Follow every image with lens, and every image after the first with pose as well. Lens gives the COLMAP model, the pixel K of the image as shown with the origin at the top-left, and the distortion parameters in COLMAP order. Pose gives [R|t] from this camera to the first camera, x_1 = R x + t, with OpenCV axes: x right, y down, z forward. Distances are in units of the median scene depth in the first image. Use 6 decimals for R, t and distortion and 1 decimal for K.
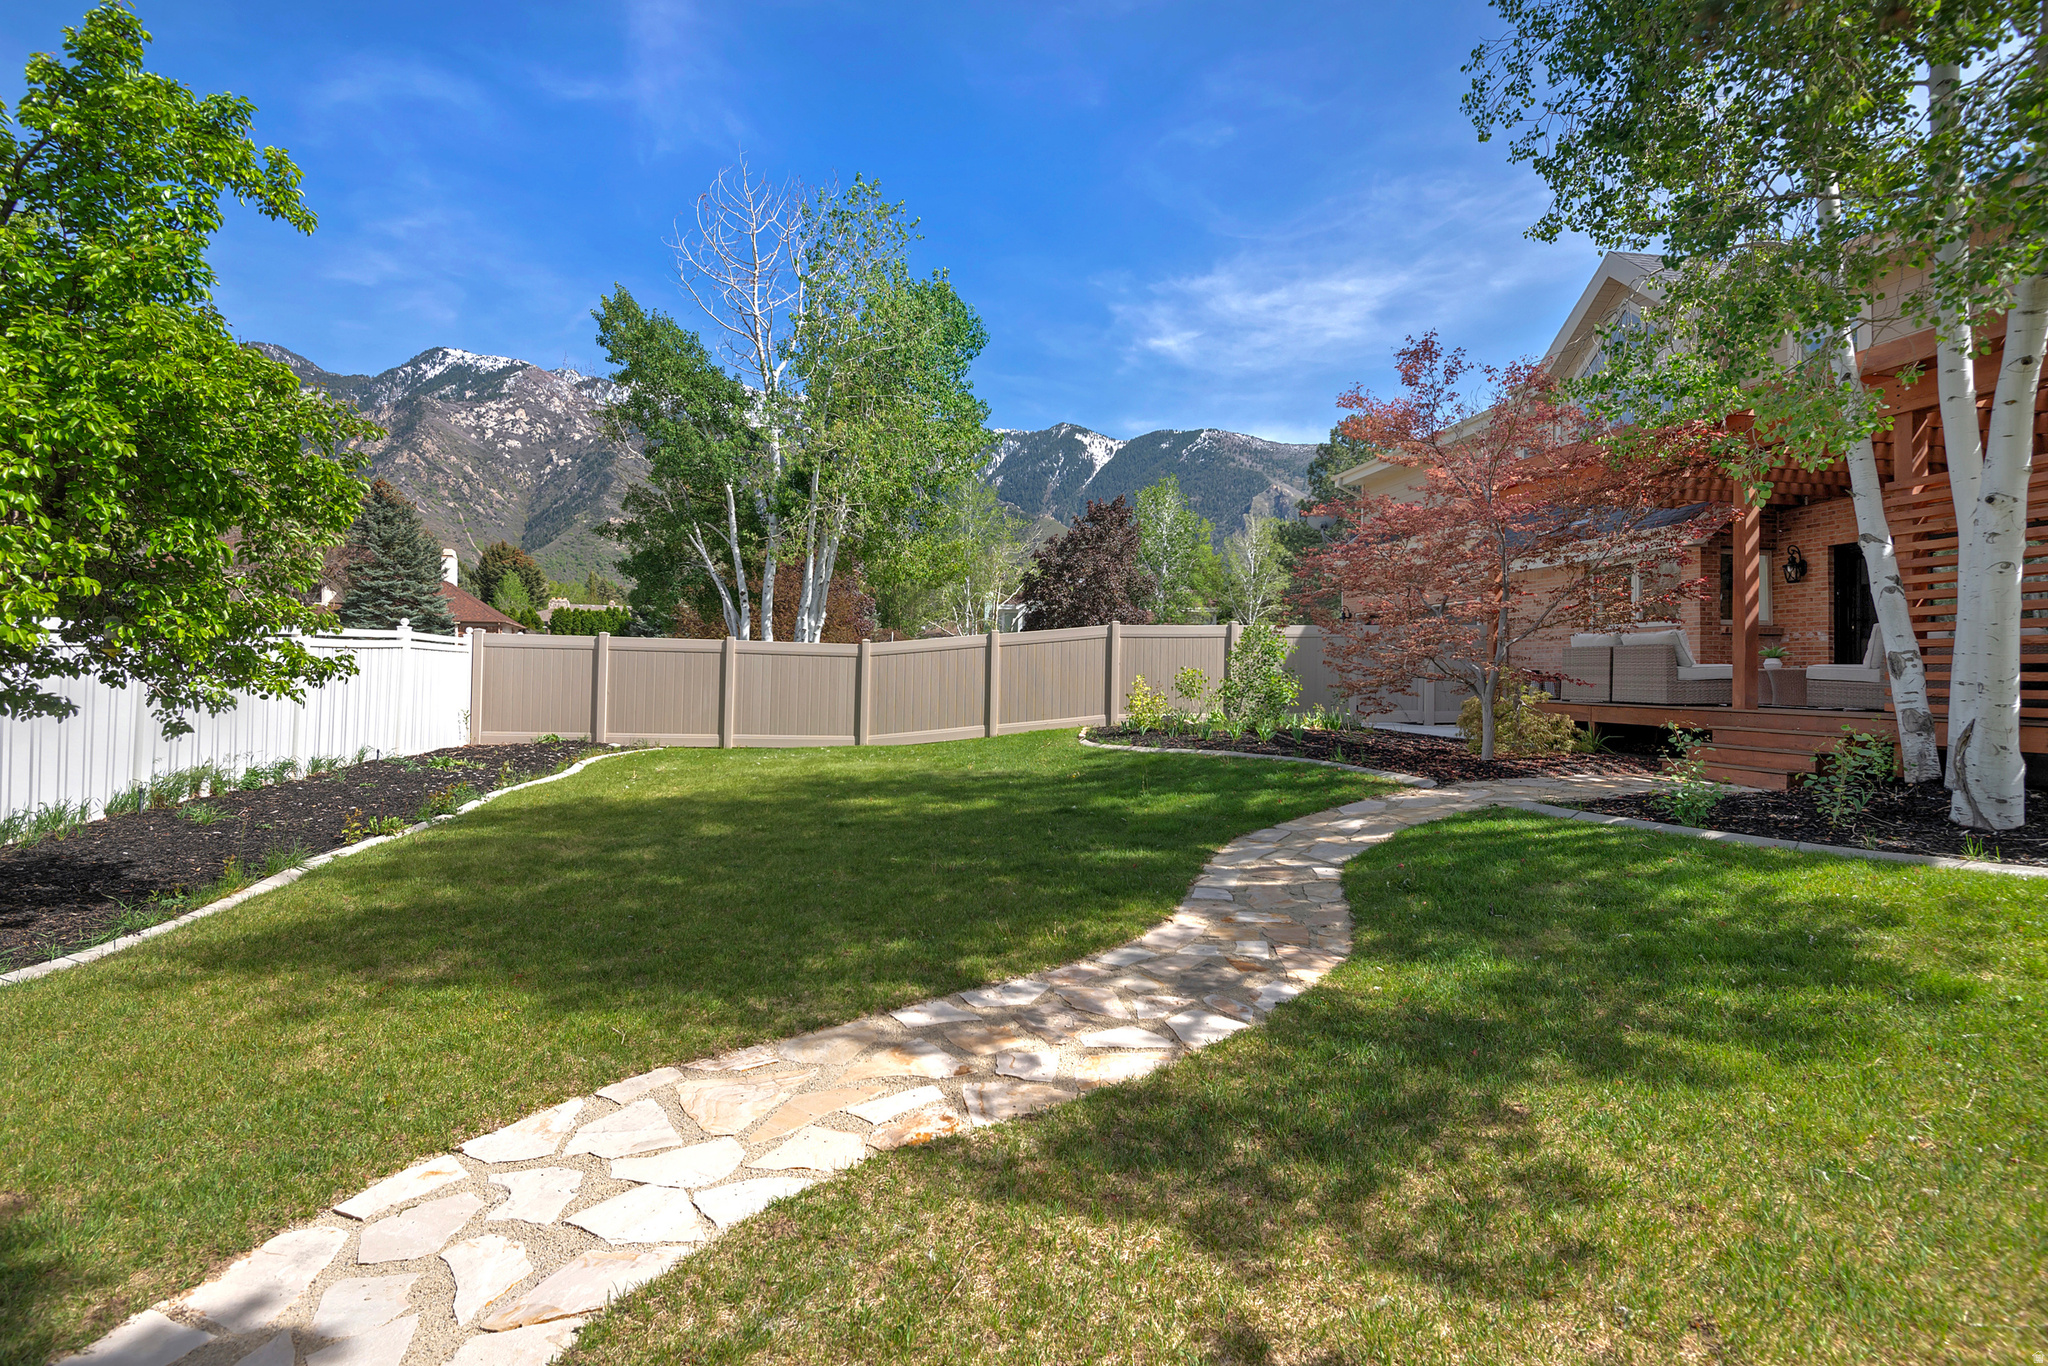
lens RADIAL K [[920.8, 0, 1024.3], [0, 920.8, 646.8], [0, 0, 1]] dist [0.034183, -0.017409]
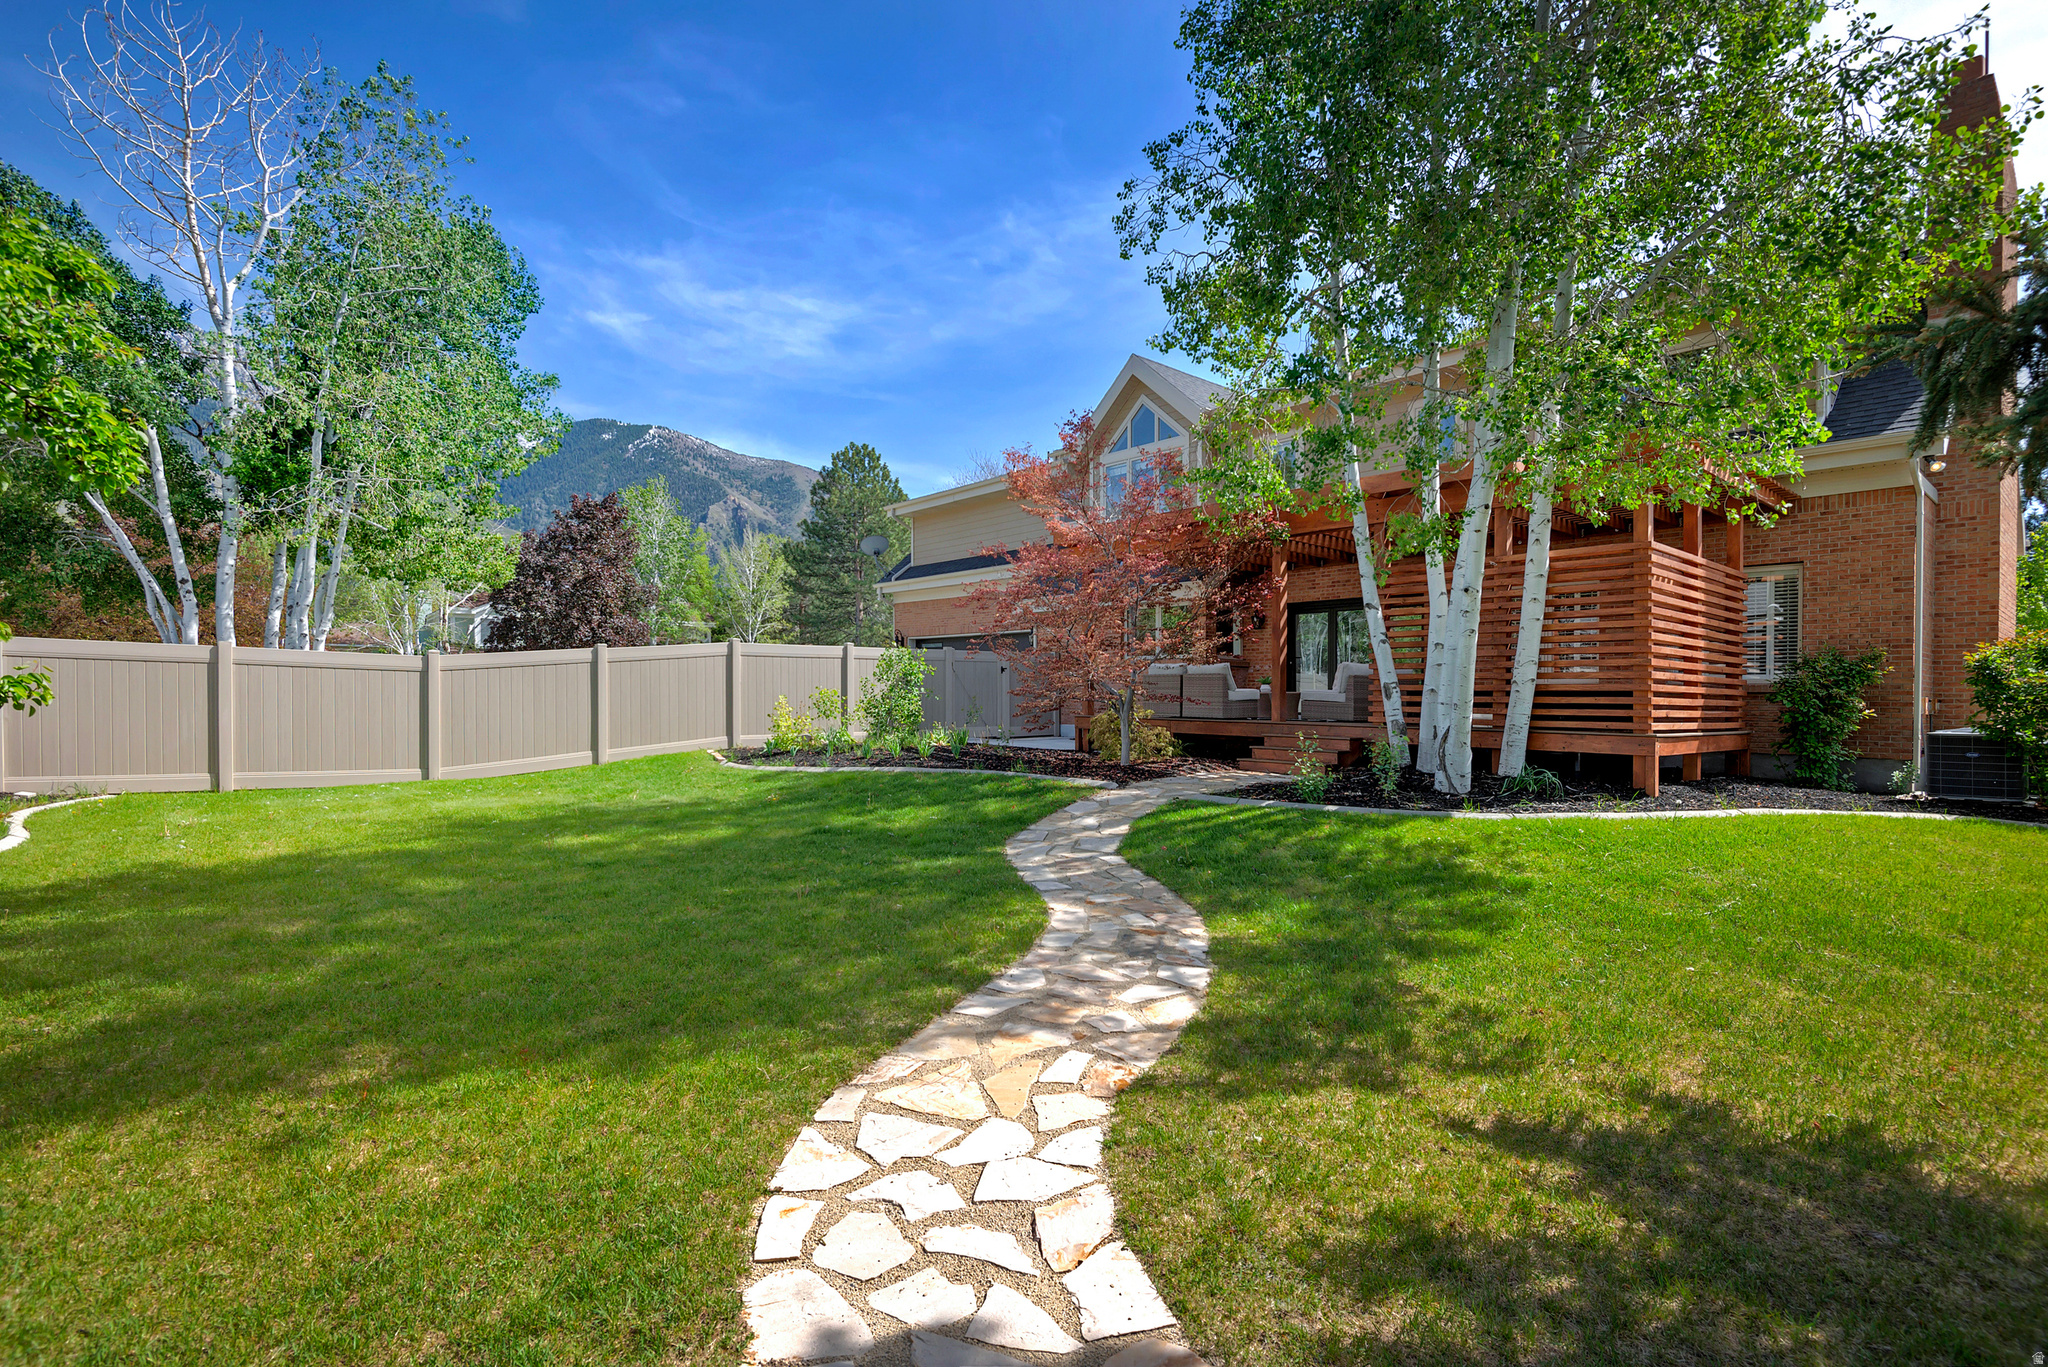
lens RADIAL K [[949.3, 0, 1024.0], [0, 949.3, 683.5], [0, 0, 1]] dist [0.038078, -0.030233]
pose [[0.839818, 0.010191, 0.542773, -0.469531], [-0.021090, 0.999681, 0.013861, -0.002821], [-0.542458, -0.023088, 0.839765, 0.019534]]
